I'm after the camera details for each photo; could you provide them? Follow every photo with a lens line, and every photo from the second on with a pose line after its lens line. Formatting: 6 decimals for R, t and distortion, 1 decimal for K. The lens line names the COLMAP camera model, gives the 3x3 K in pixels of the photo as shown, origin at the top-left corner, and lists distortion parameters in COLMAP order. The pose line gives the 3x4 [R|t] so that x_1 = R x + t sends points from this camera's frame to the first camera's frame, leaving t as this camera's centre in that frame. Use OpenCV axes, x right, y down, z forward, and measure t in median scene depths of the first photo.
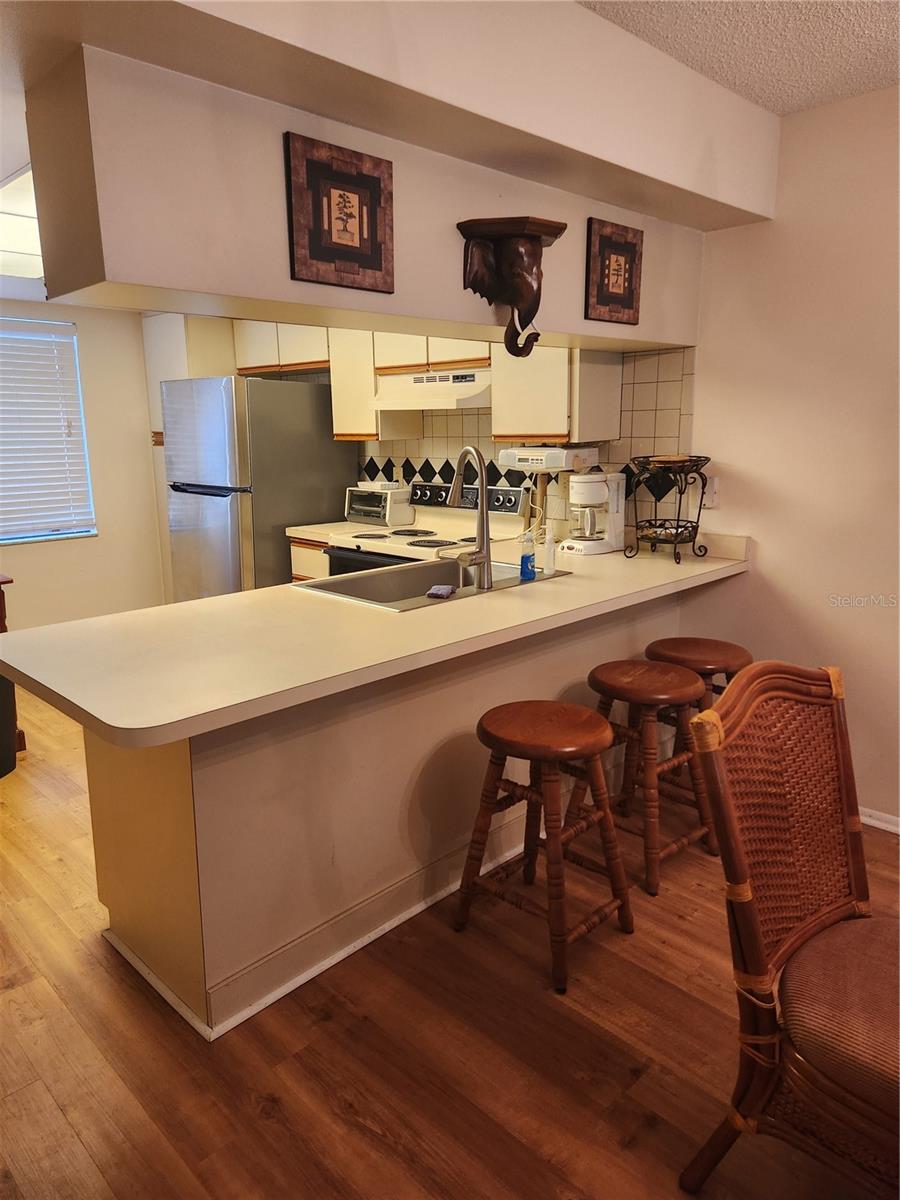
lens RADIAL K [[797.3, 0, 439.5], [0, 797.3, 583.1], [0, 0, 1]] dist [0.066782, -0.054652]
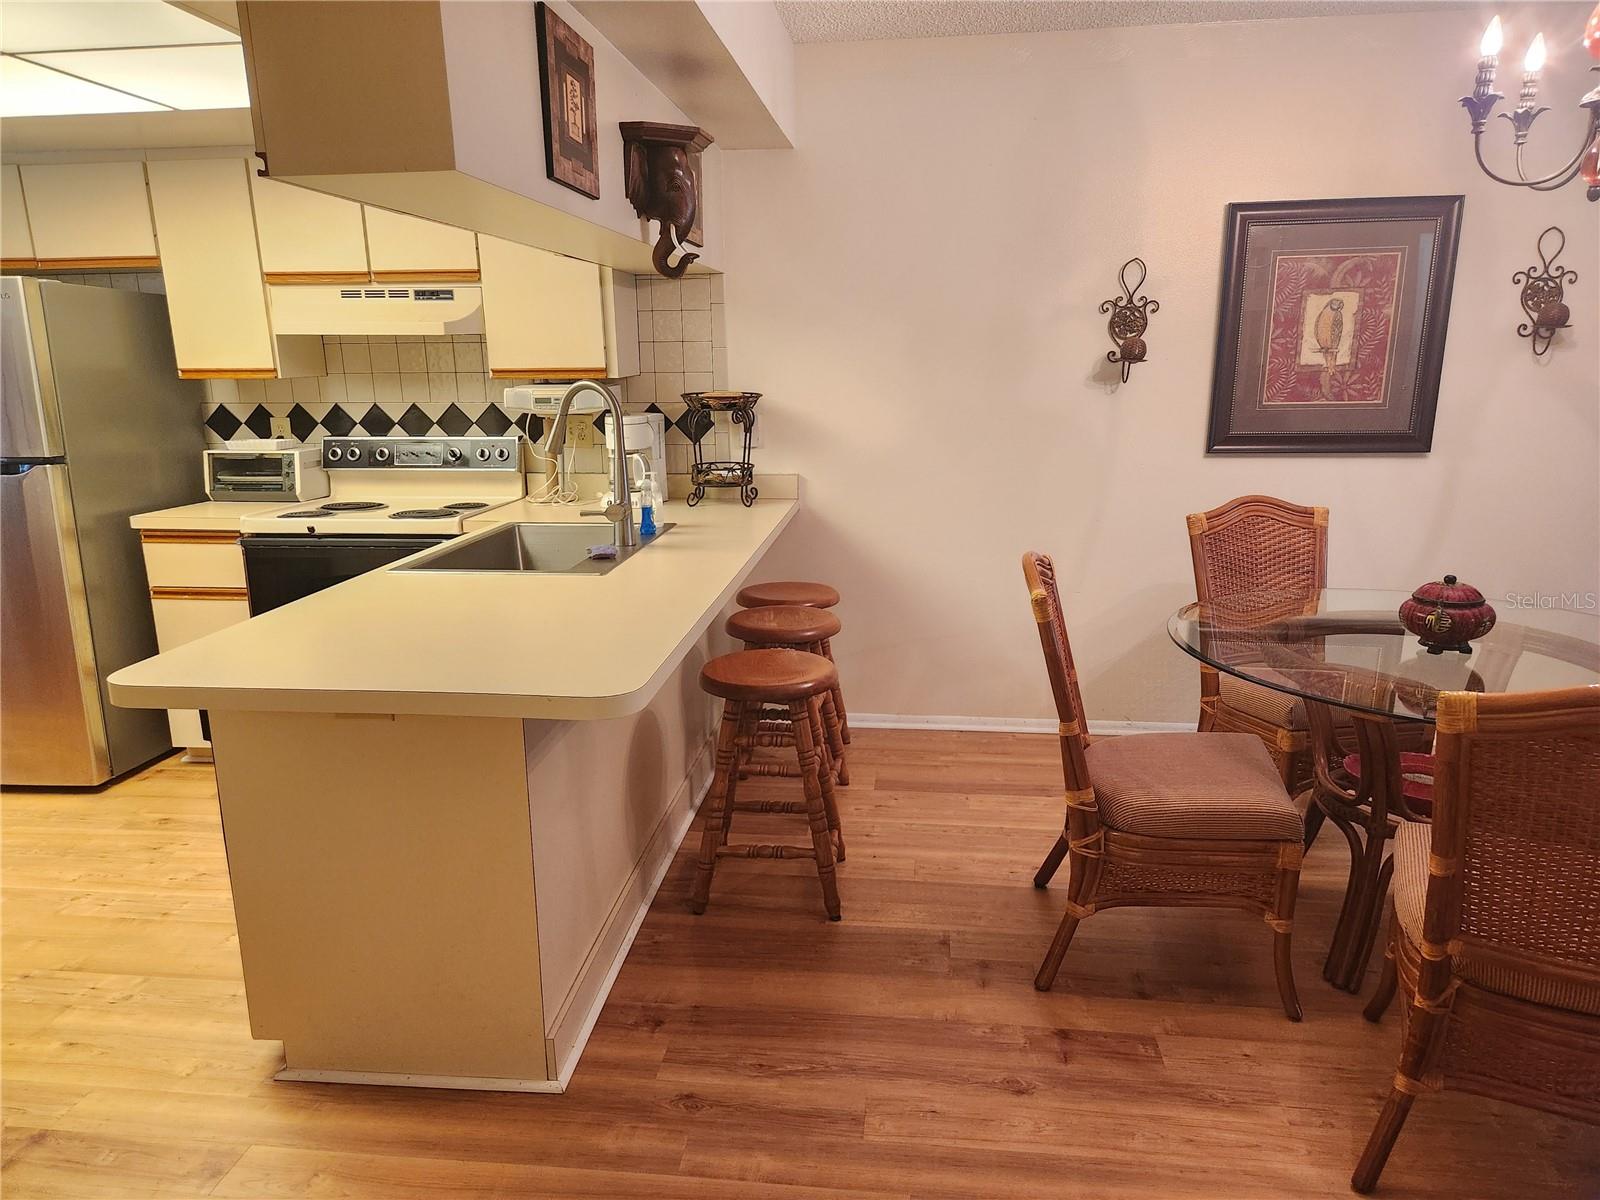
lens RADIAL K [[1063.1, 0, 795.9], [0, 1063.1, 612.8], [0, 0, 1]] dist [0.066782, -0.054652]
pose [[0.779705, -0.143812, 0.609408, -0.359698], [0.123516, 0.989469, 0.075469, 0.009750], [-0.613844, 0.016428, 0.789257, -0.018824]]
